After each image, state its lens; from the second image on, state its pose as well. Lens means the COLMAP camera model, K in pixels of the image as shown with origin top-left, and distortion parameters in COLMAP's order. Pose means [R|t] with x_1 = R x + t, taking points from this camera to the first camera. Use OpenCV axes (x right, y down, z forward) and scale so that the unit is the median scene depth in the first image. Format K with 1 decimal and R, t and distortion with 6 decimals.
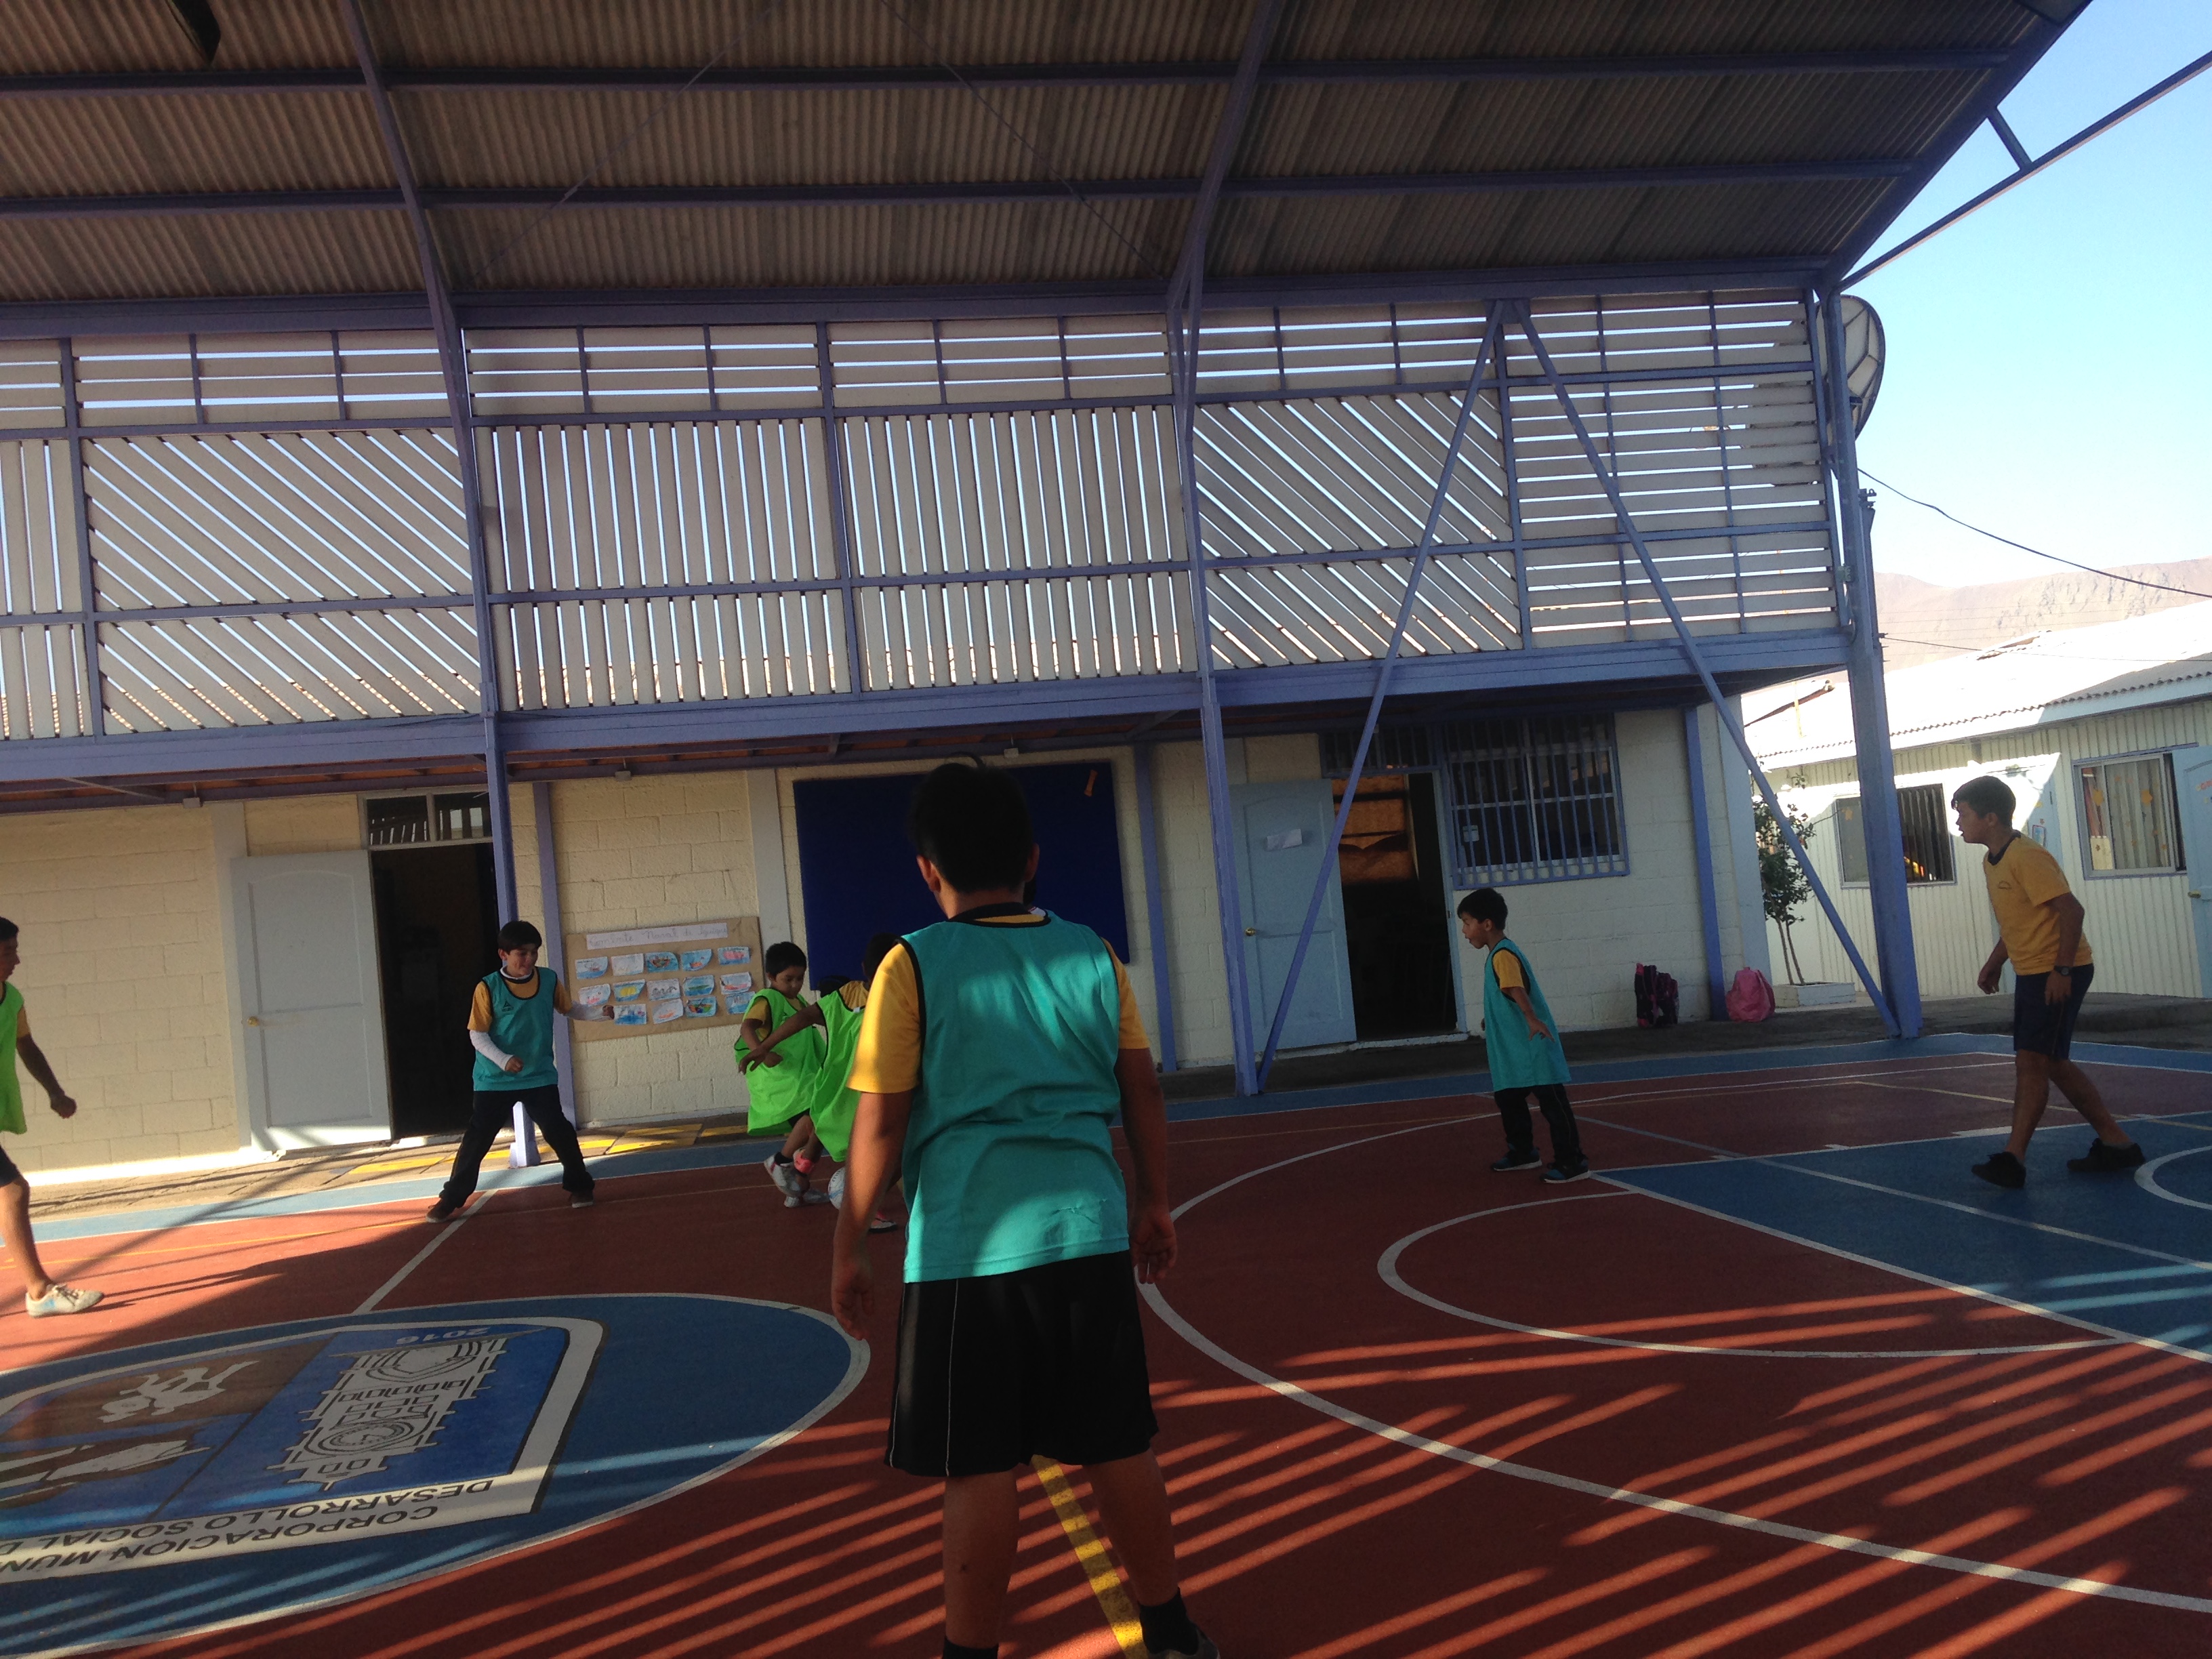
lens RADIAL K [[1967.8, 0, 1140.5], [0, 1967.8, 843.3], [0, 0, 1]] dist [0.123684, -0.177314]
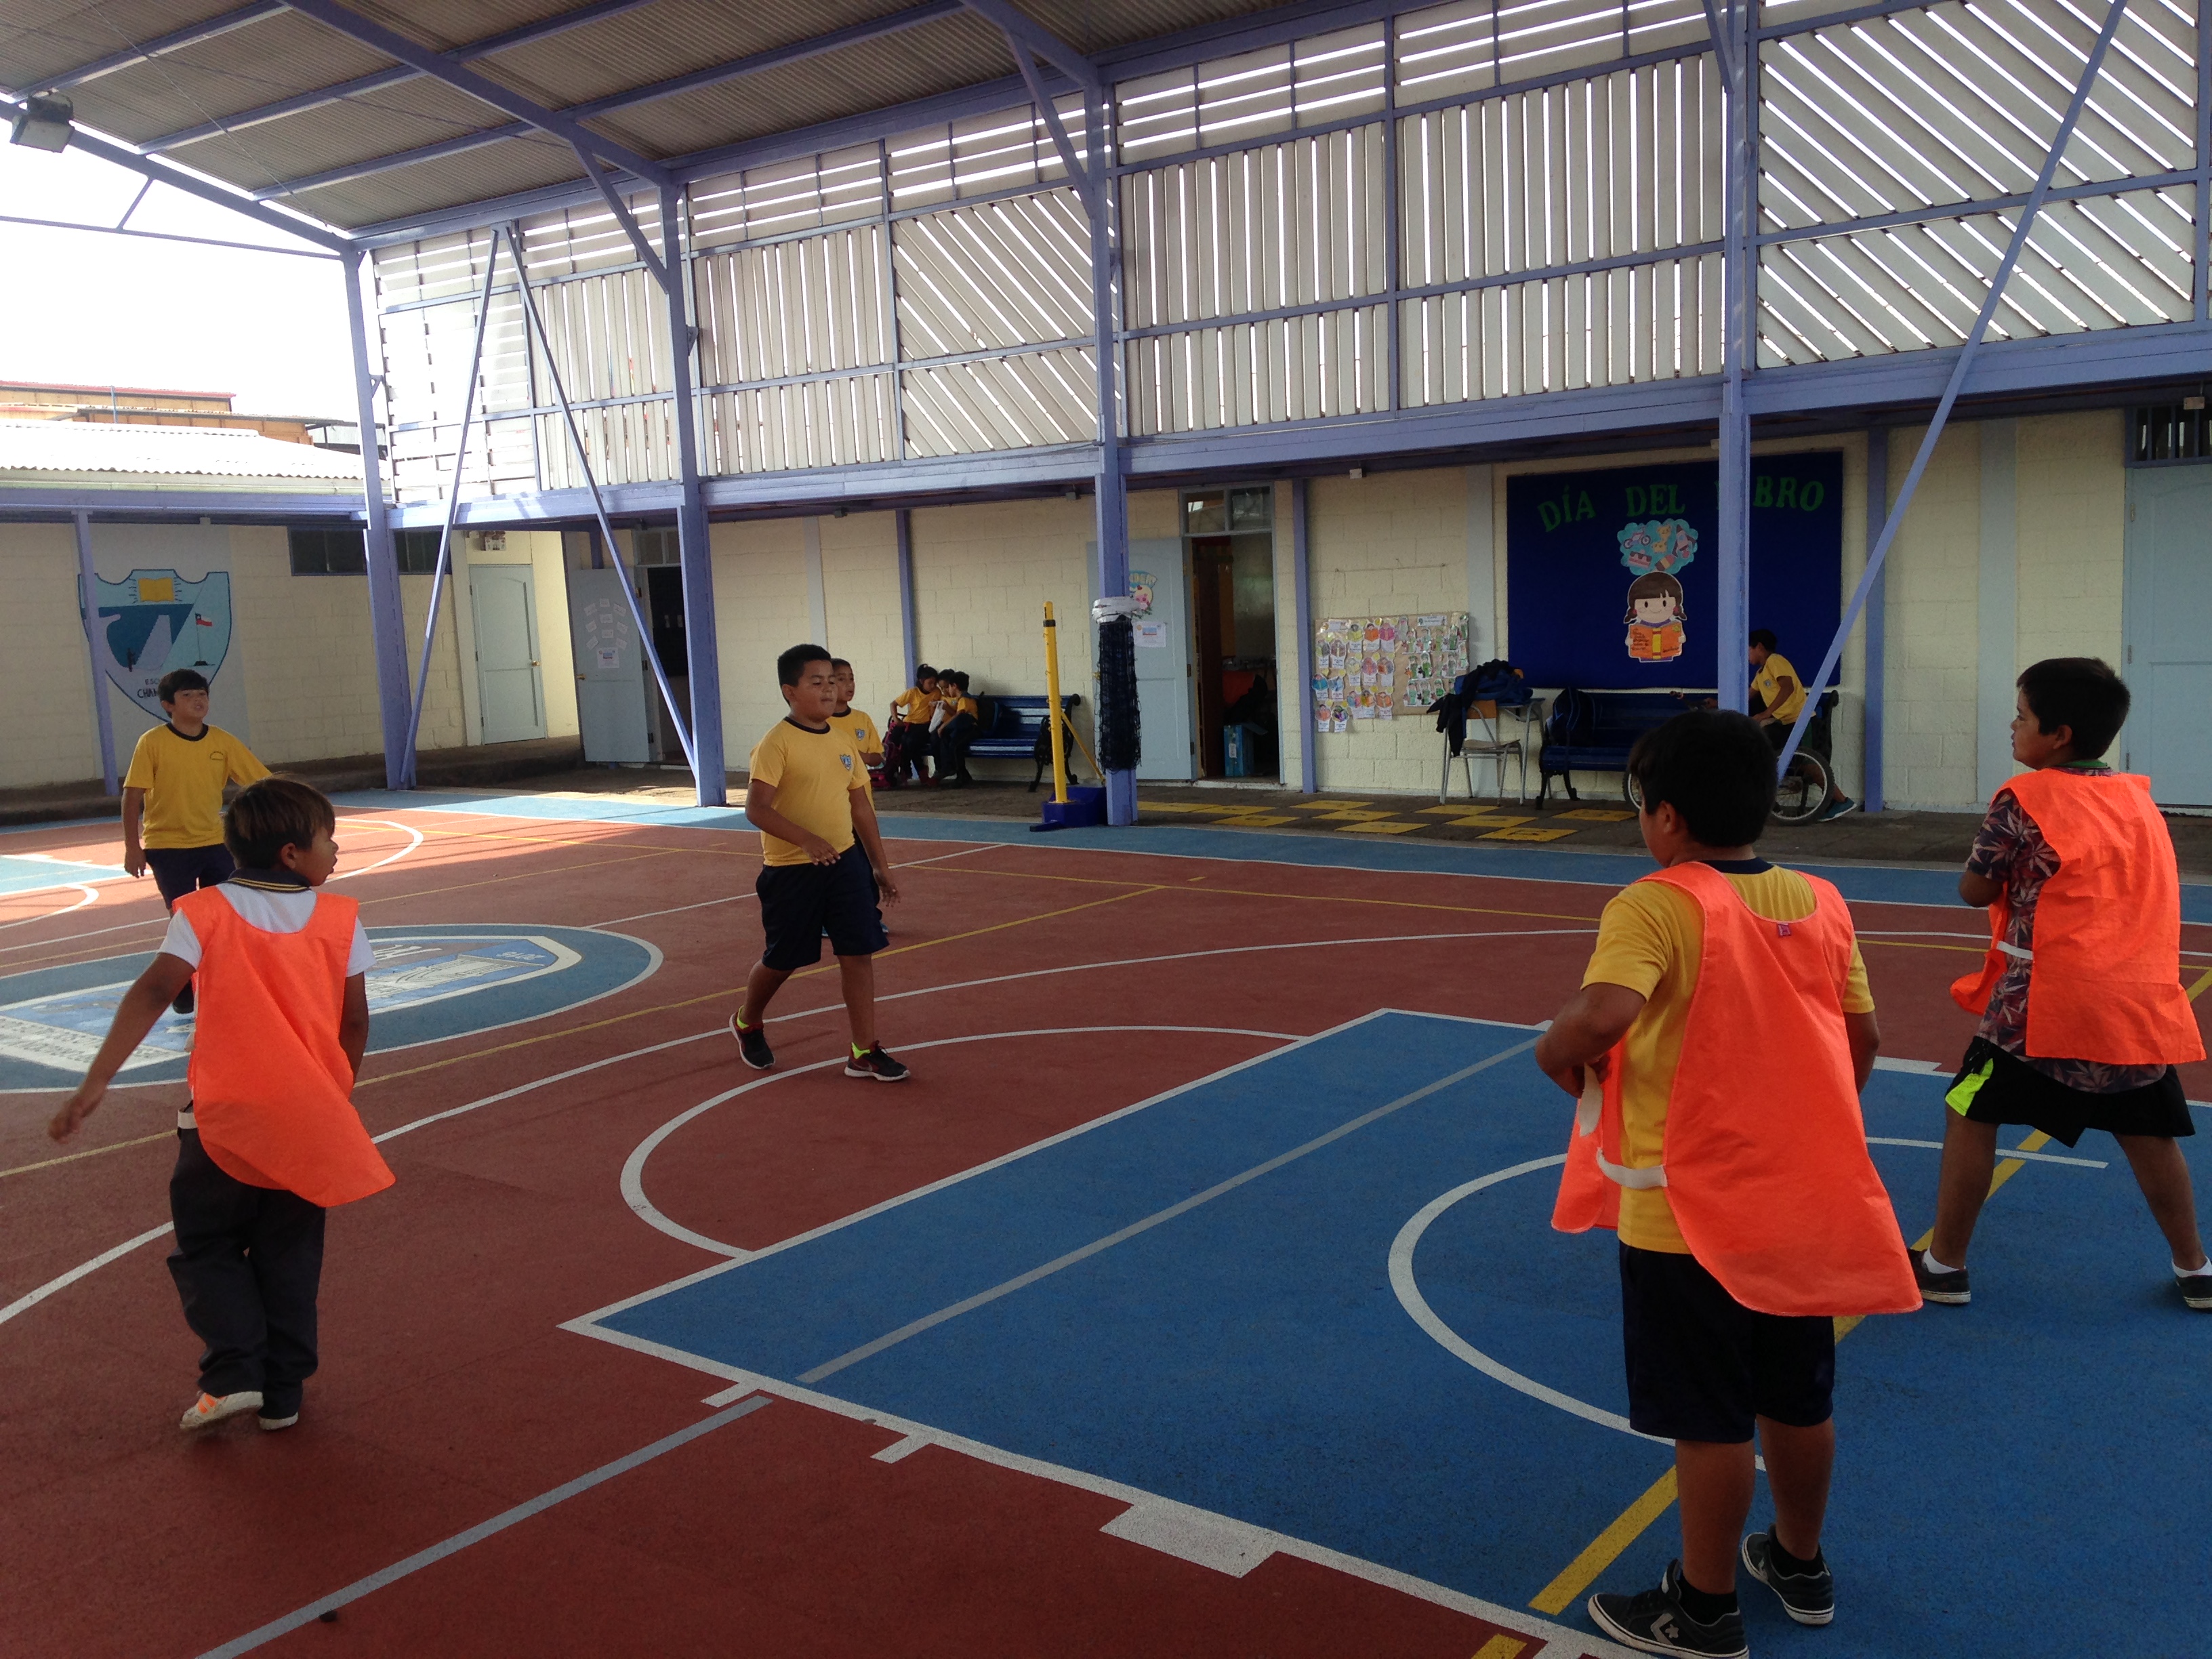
lens RADIAL K [[2192.5, 0, 1096.3], [0, 2192.5, 1008.8], [0, 0, 1]] dist [0.163118, -0.219857]
pose [[0.615621, 0.199486, -0.762376, 0.697336], [-0.009528, 0.969243, 0.245922, -0.057560], [0.787985, -0.144130, 0.598587, 0.146761]]
